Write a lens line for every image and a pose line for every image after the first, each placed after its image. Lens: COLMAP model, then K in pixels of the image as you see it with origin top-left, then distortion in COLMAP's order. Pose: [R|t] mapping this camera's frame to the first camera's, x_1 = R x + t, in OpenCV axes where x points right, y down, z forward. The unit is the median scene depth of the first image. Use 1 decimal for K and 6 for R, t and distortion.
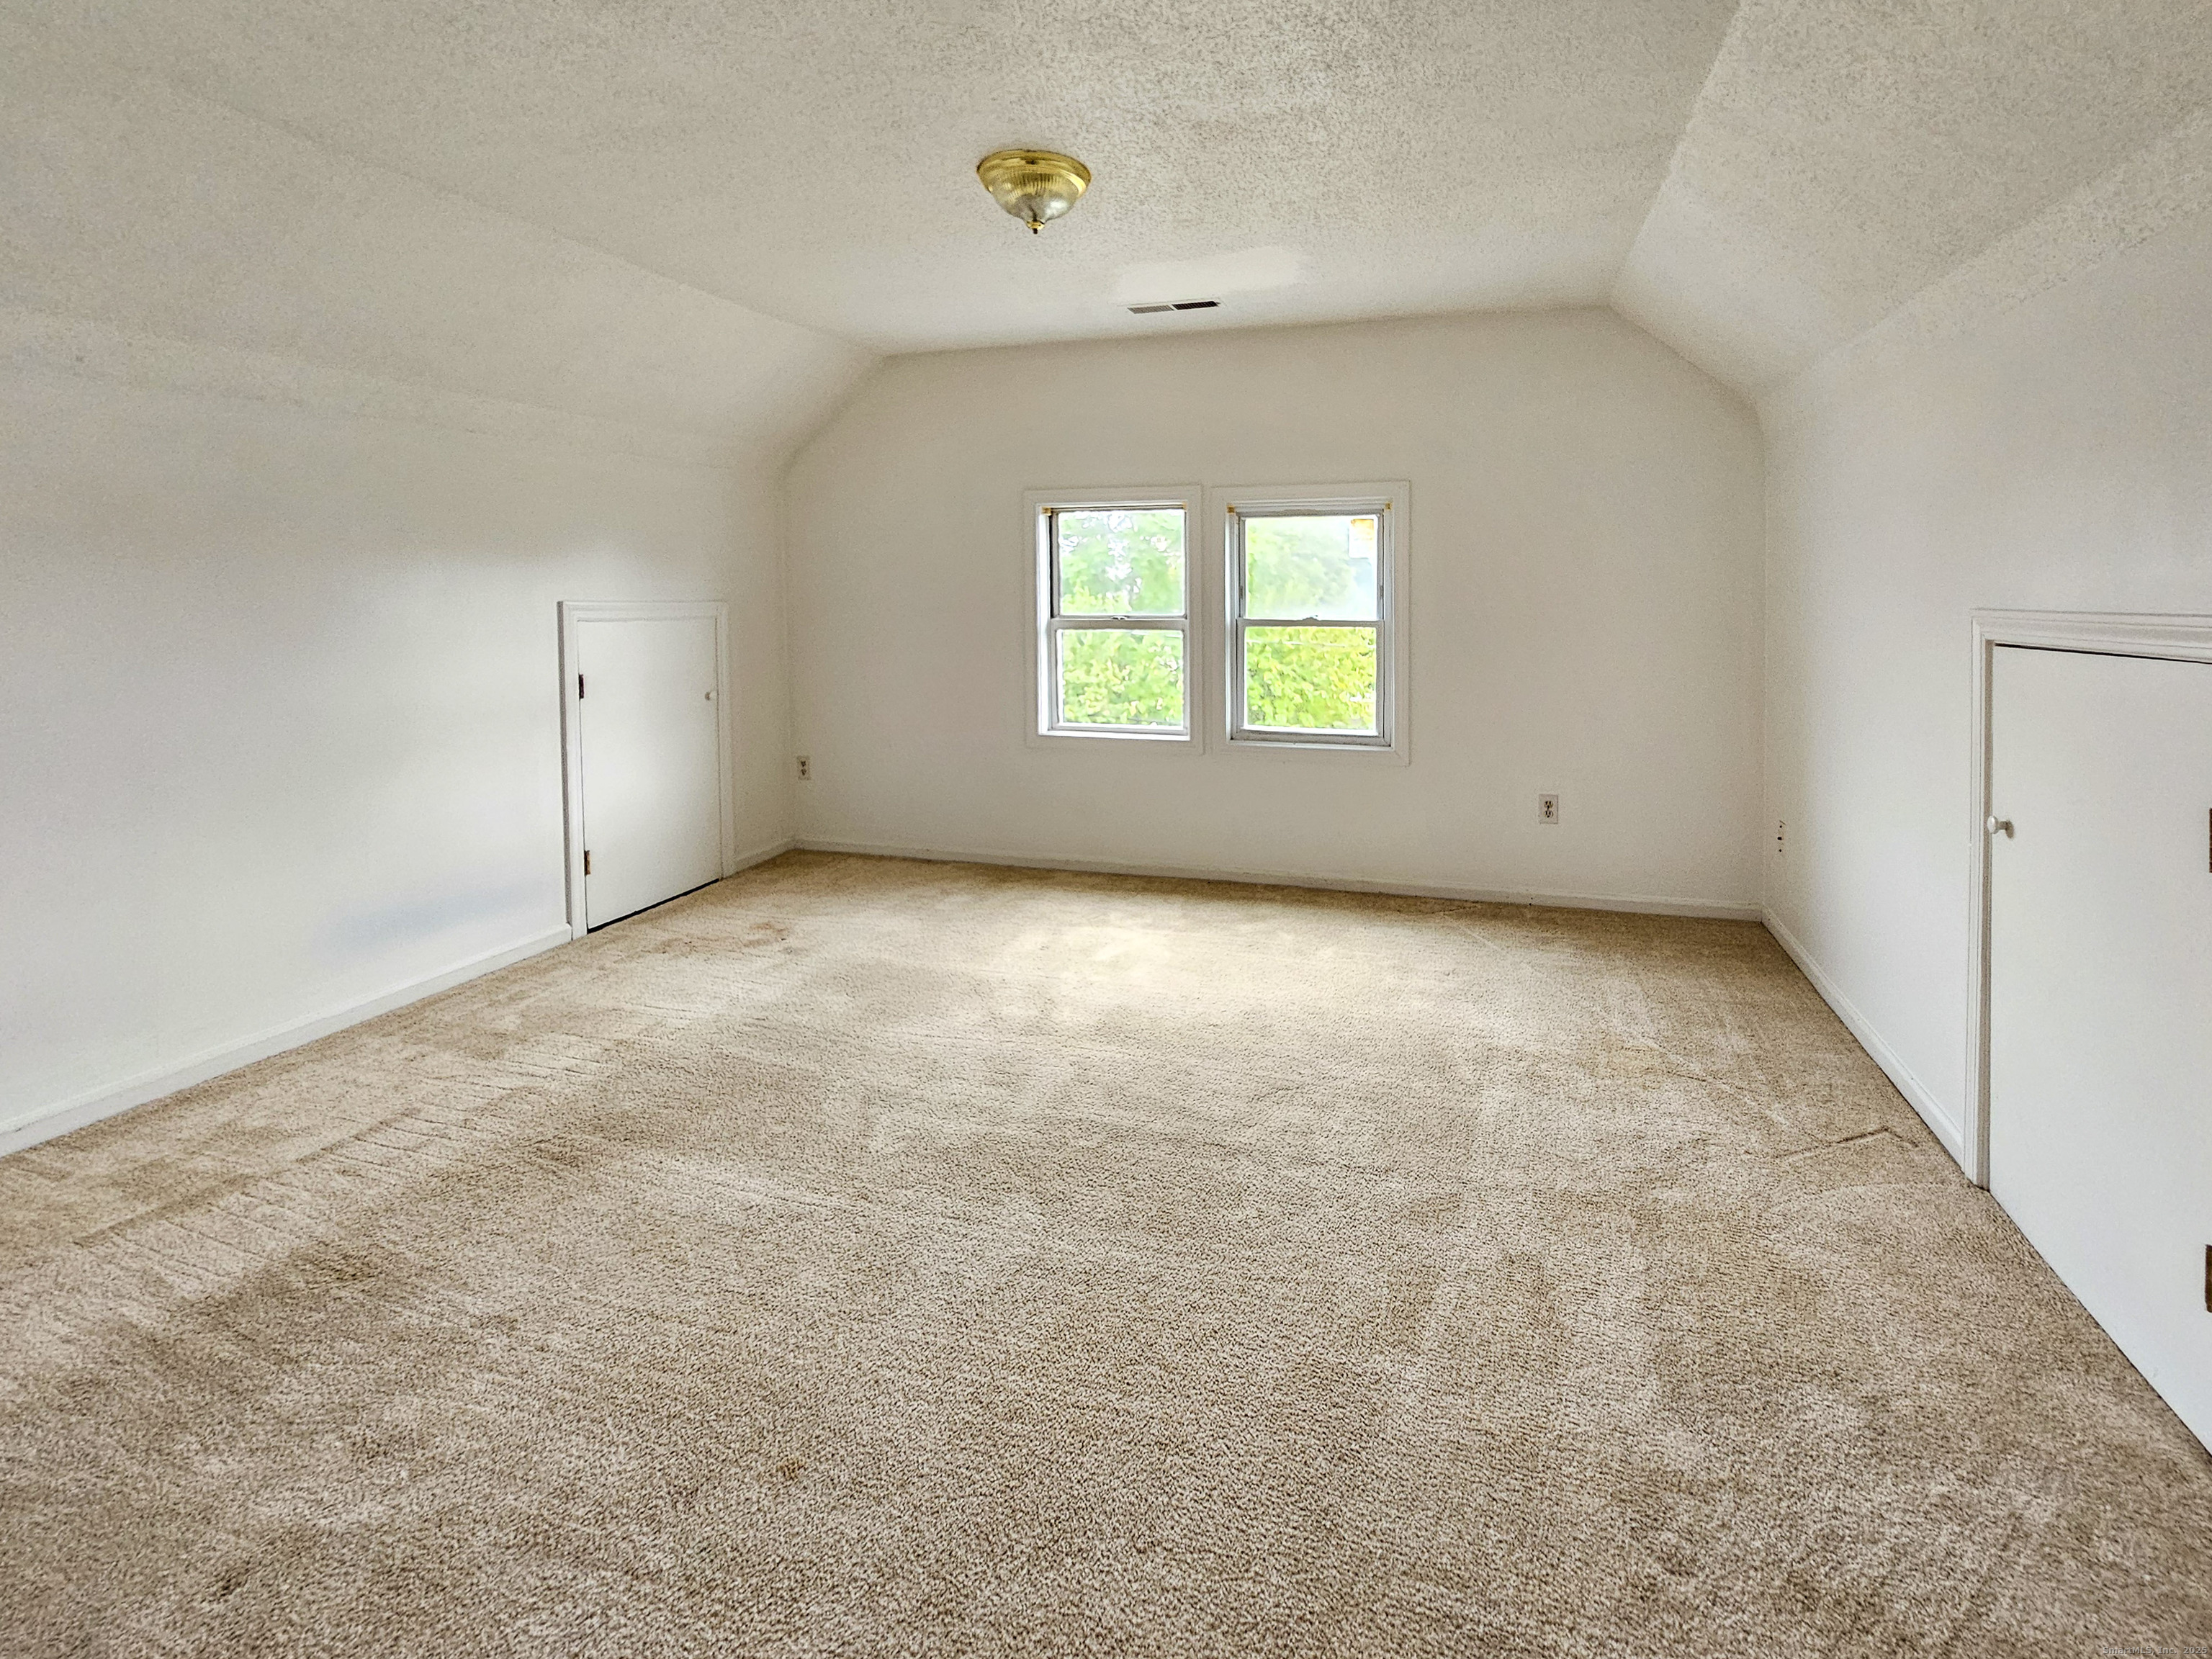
lens RADIAL K [[938.2, 0, 1118.9], [0, 938.2, 970.6], [0, 0, 1]] dist [-0.001170, 0.000050]
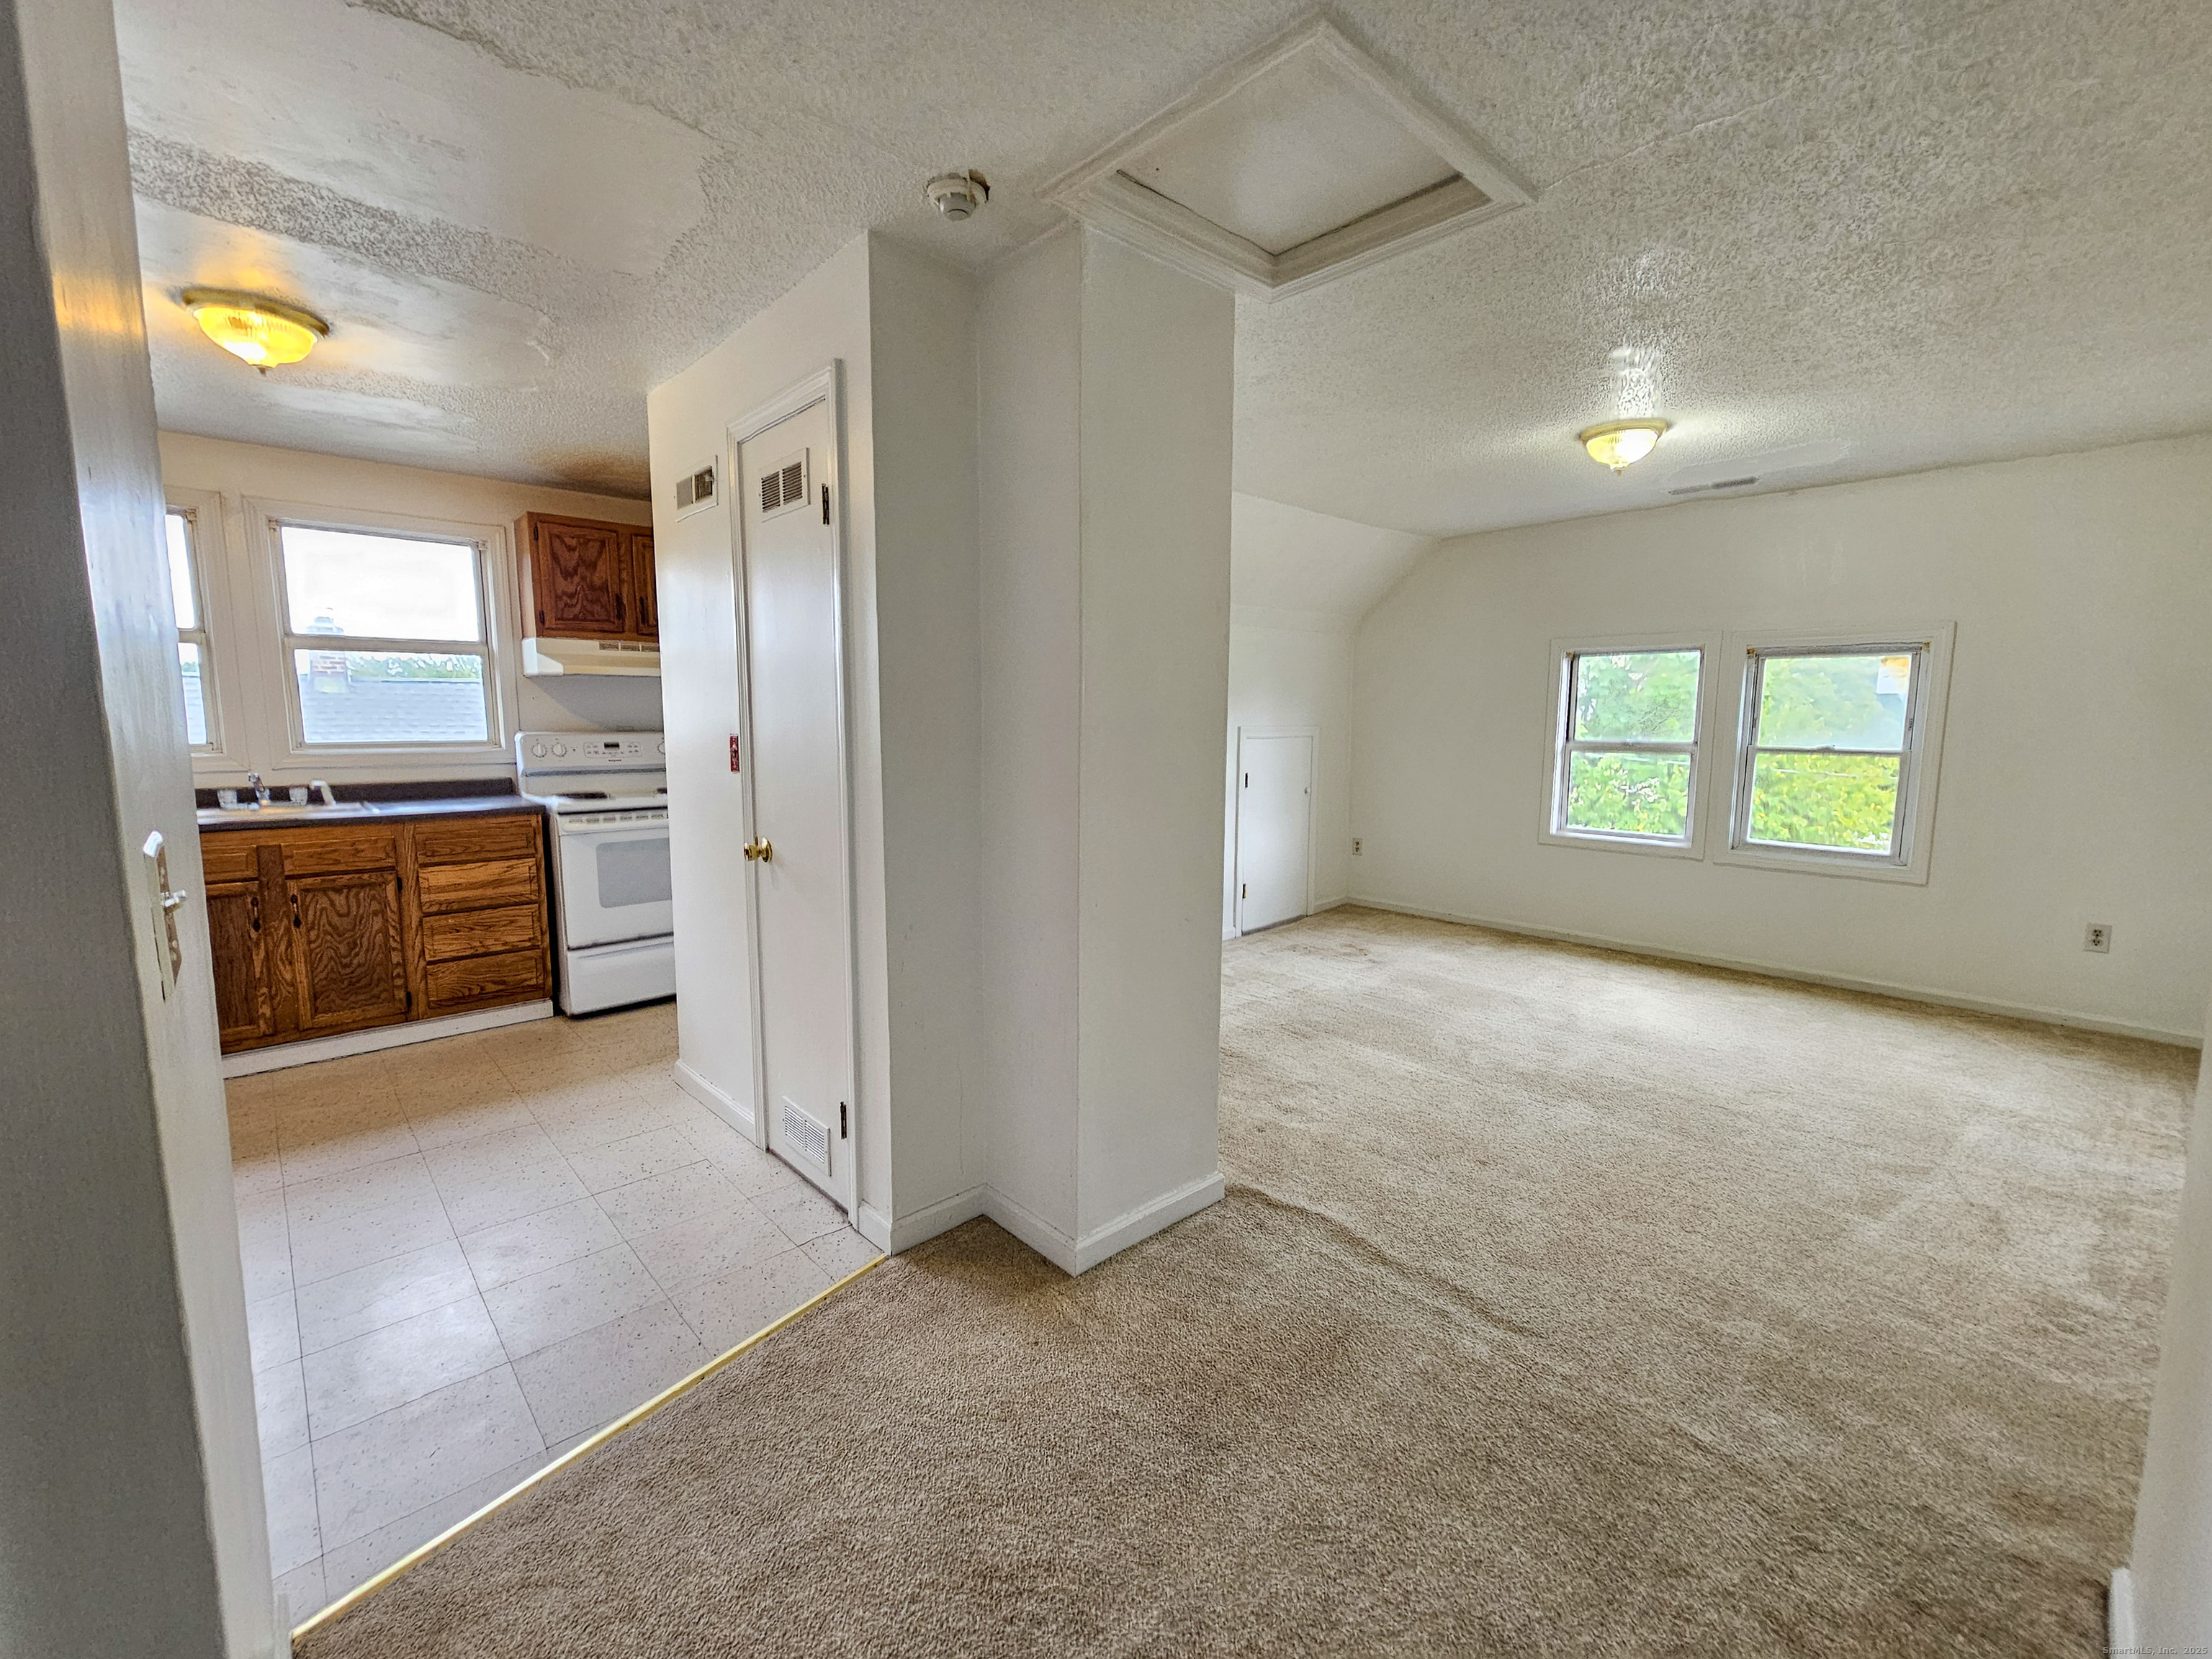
lens RADIAL K [[938.2, 0, 1118.9], [0, 938.2, 970.6], [0, 0, 1]] dist [-0.001170, 0.000050]
pose [[0.907276, 0.119007, -0.403344, -0.112083], [-0.164044, 0.983295, -0.078875, 0.158069], [0.387220, 0.137728, 0.911642, -0.434187]]
